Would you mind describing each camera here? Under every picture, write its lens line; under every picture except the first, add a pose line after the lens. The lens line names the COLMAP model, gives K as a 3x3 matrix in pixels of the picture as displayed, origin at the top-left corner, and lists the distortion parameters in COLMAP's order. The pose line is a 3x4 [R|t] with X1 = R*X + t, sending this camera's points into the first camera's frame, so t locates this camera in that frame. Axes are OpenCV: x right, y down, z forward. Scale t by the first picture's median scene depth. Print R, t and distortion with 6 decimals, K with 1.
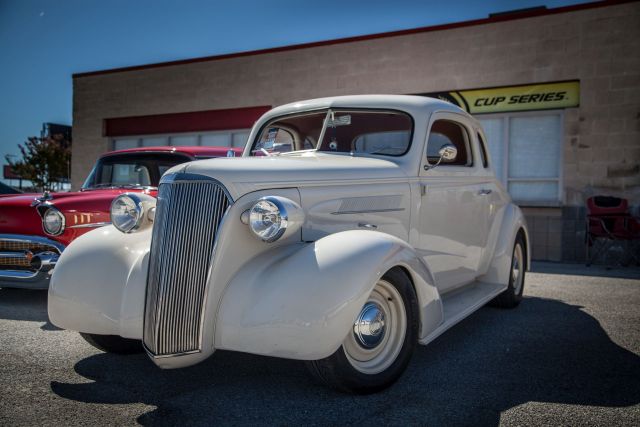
lens RADIAL K [[718.8, 0, 320.4], [0, 718.8, 212.5], [0, 0, 1]] dist [0.107410, 0.000000]
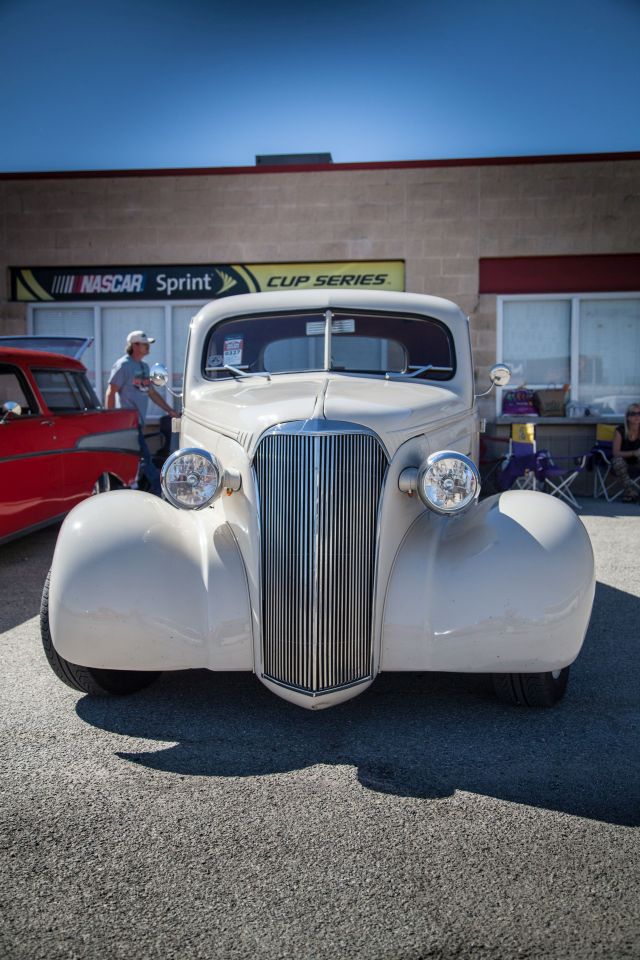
lens RADIAL K [[1025.7, 0, 320.2], [0, 1025.7, 480.0], [0, 0, 1]] dist [0.078085, 0.000000]
pose [[0.894107, -0.049324, 0.445128, -0.221054], [0.022104, 0.997566, 0.066138, -0.022251], [-0.447307, -0.049295, 0.893021, 0.051070]]
